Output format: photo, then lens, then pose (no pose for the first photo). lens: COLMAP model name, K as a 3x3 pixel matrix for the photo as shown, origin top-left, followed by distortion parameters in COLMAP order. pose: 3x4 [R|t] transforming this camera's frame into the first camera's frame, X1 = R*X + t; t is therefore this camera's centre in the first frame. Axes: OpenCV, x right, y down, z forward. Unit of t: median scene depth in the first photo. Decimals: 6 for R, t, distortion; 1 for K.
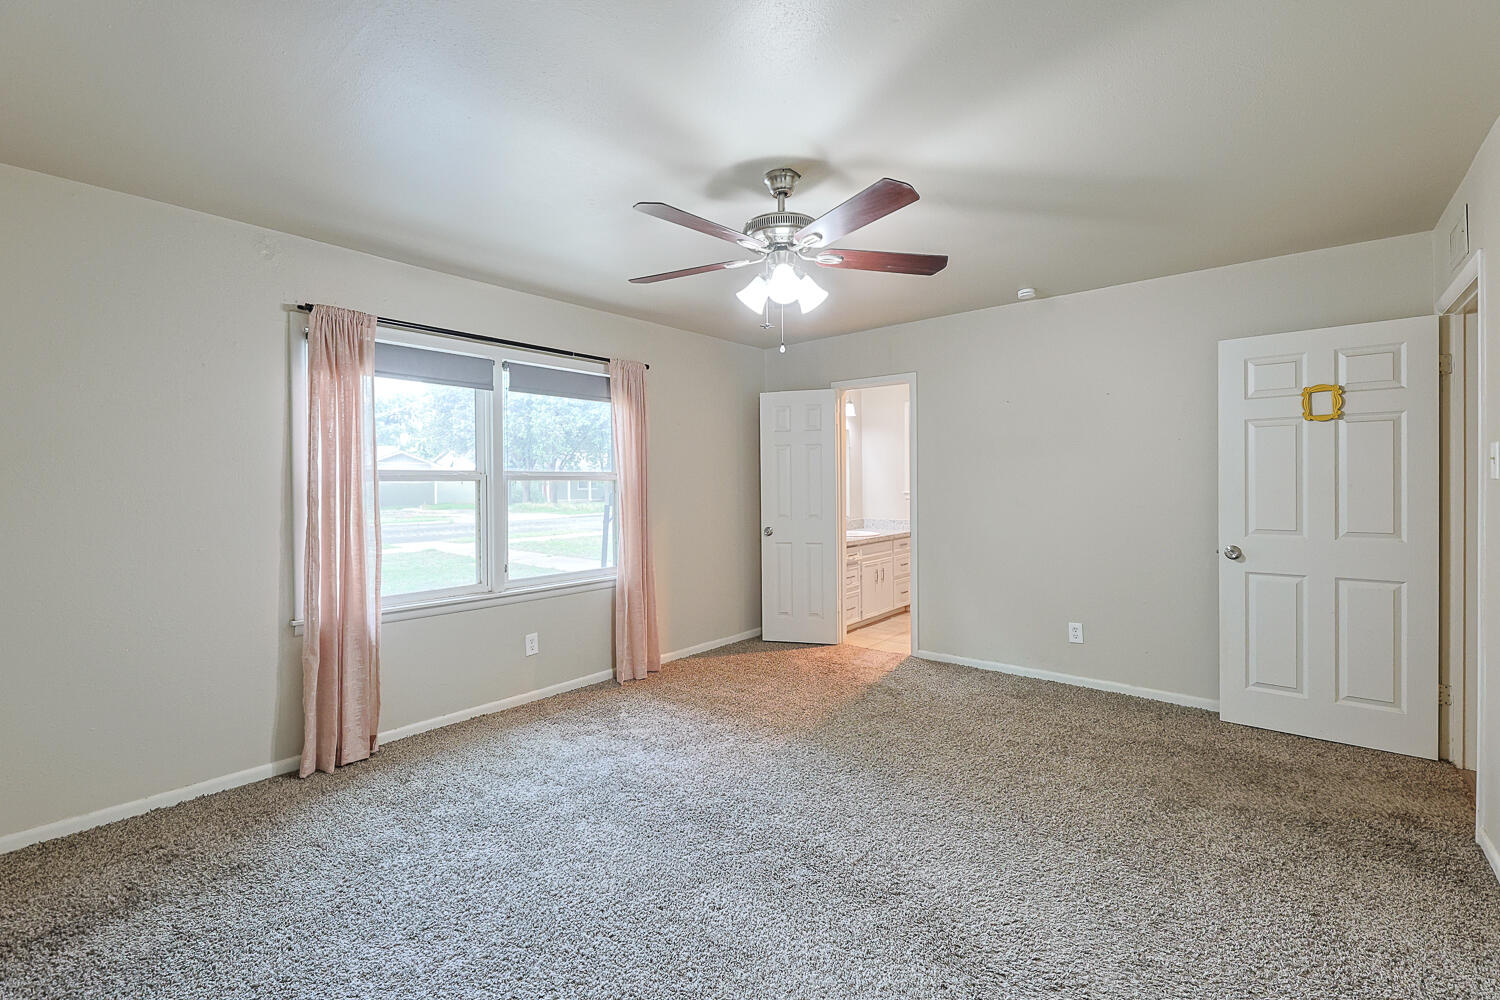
lens RADIAL K [[628.3, 0, 740.1], [0, 628.3, 492.4], [0, 0, 1]] dist [-0.002178, -0.001482]
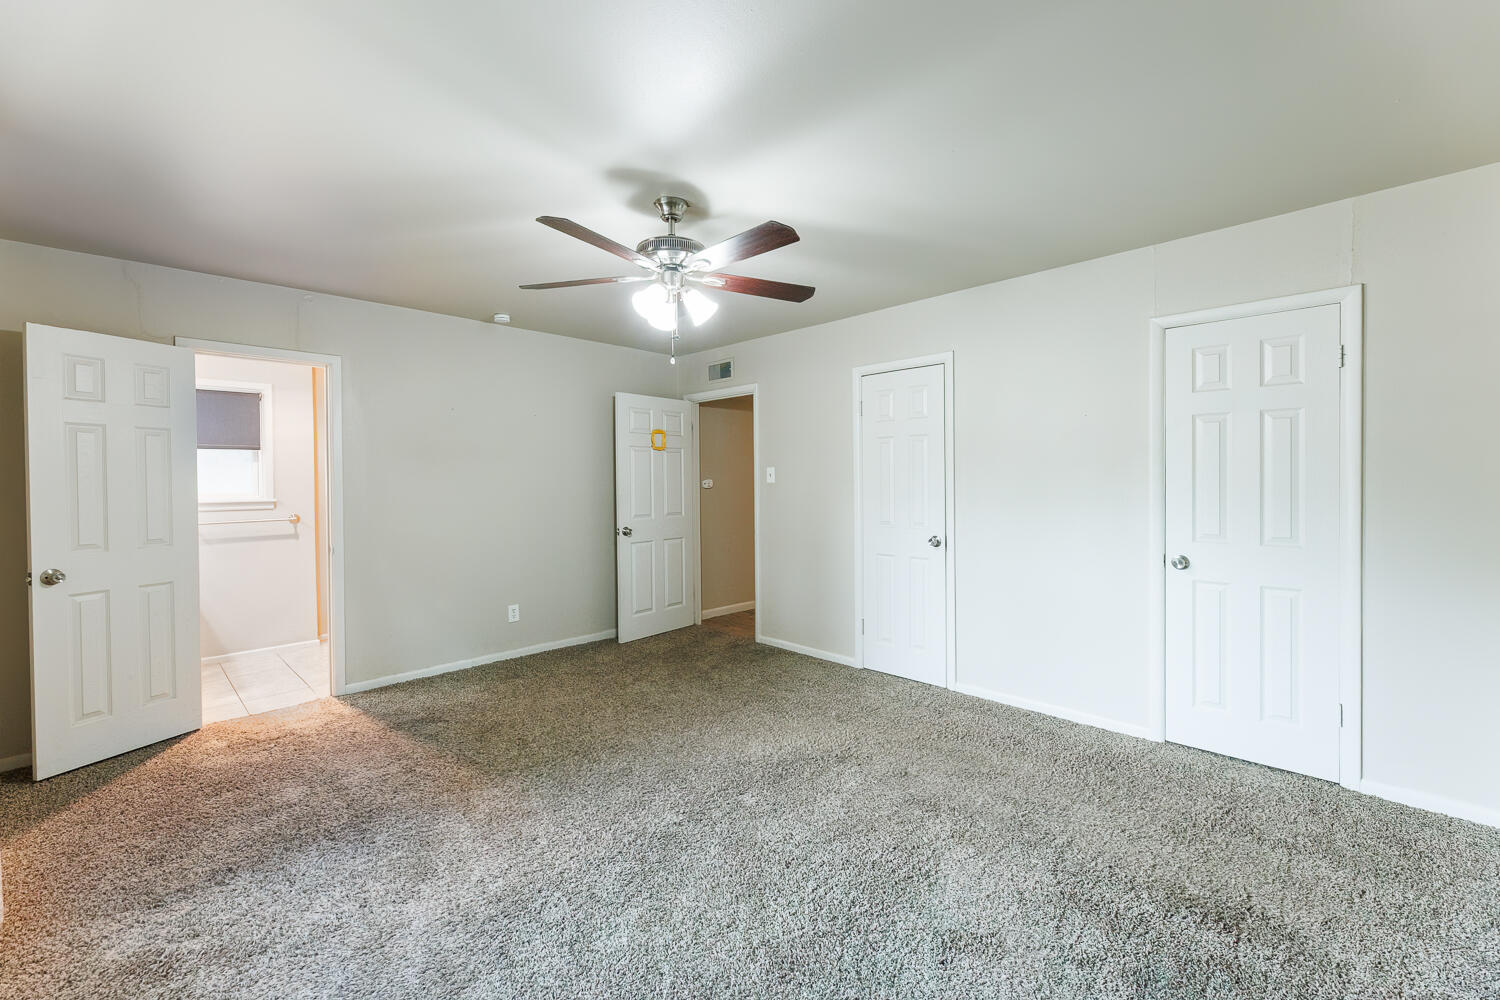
lens RADIAL K [[609.2, 0, 739.9], [0, 609.2, 484.3], [0, 0, 1]] dist [-0.000548, 0.000128]
pose [[0.099470, 0.004875, 0.995029, -0.581070], [0.024200, 0.999680, -0.007318, -0.000700], [-0.994746, 0.024808, 0.099320, 0.466740]]
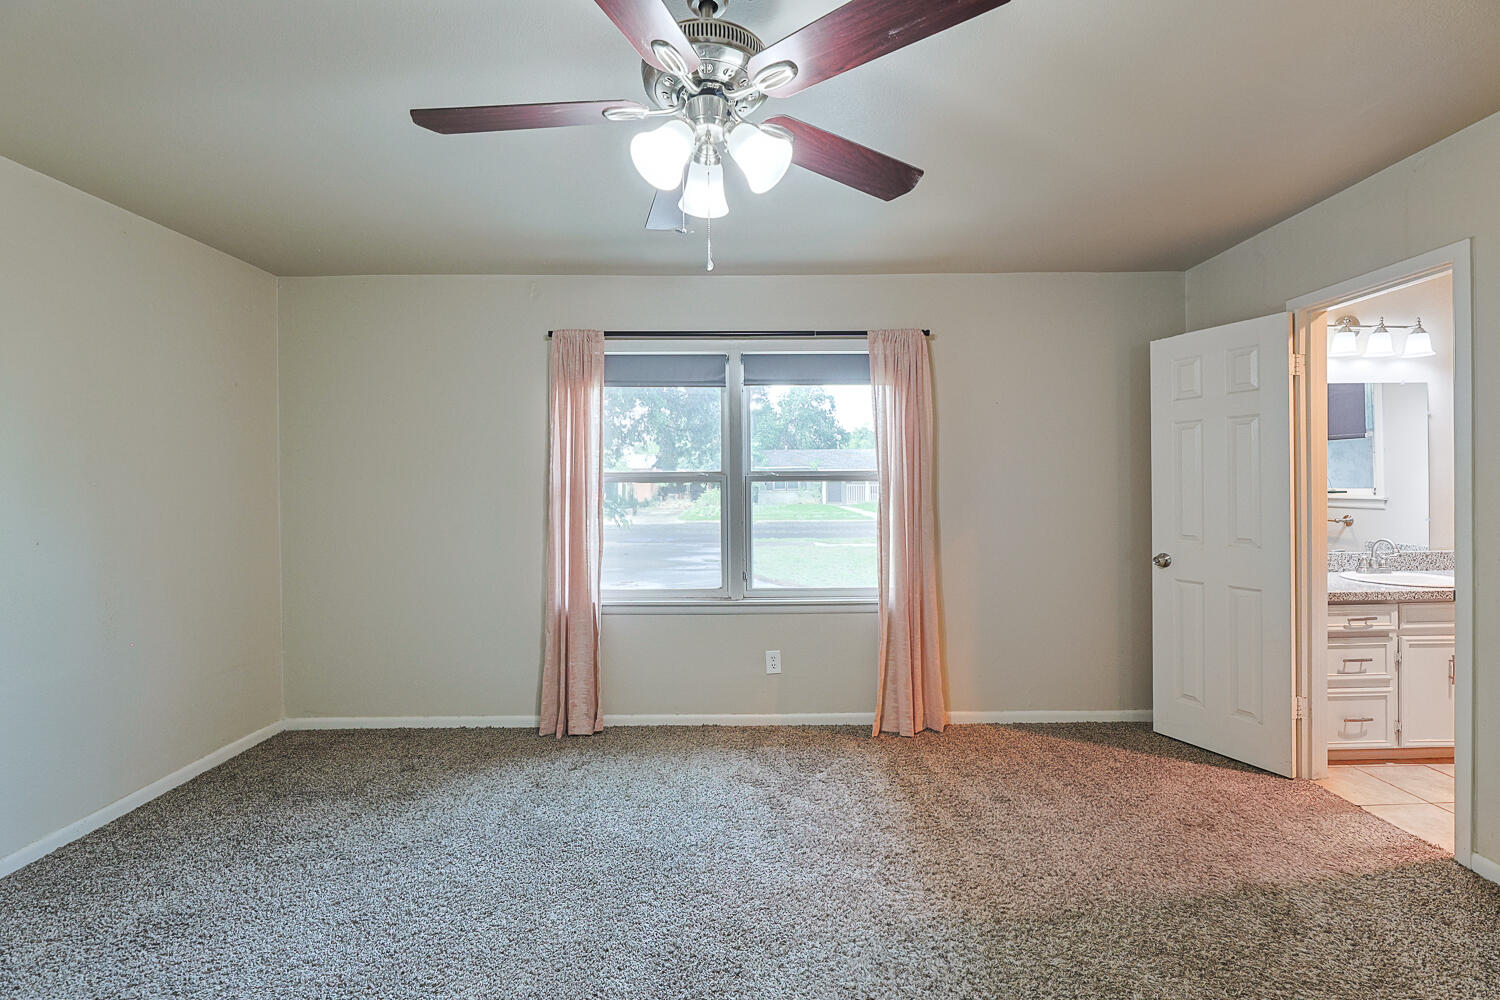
lens RADIAL K [[628.3, 0, 762.0], [0, 628.3, 487.2], [0, 0, 1]] dist [-0.002178, -0.001482]
pose [[0.666413, 0.004372, -0.745570, 0.332554], [-0.008822, 0.999959, -0.002022, -0.008143], [0.745531, 0.007925, 0.666424, 0.383920]]
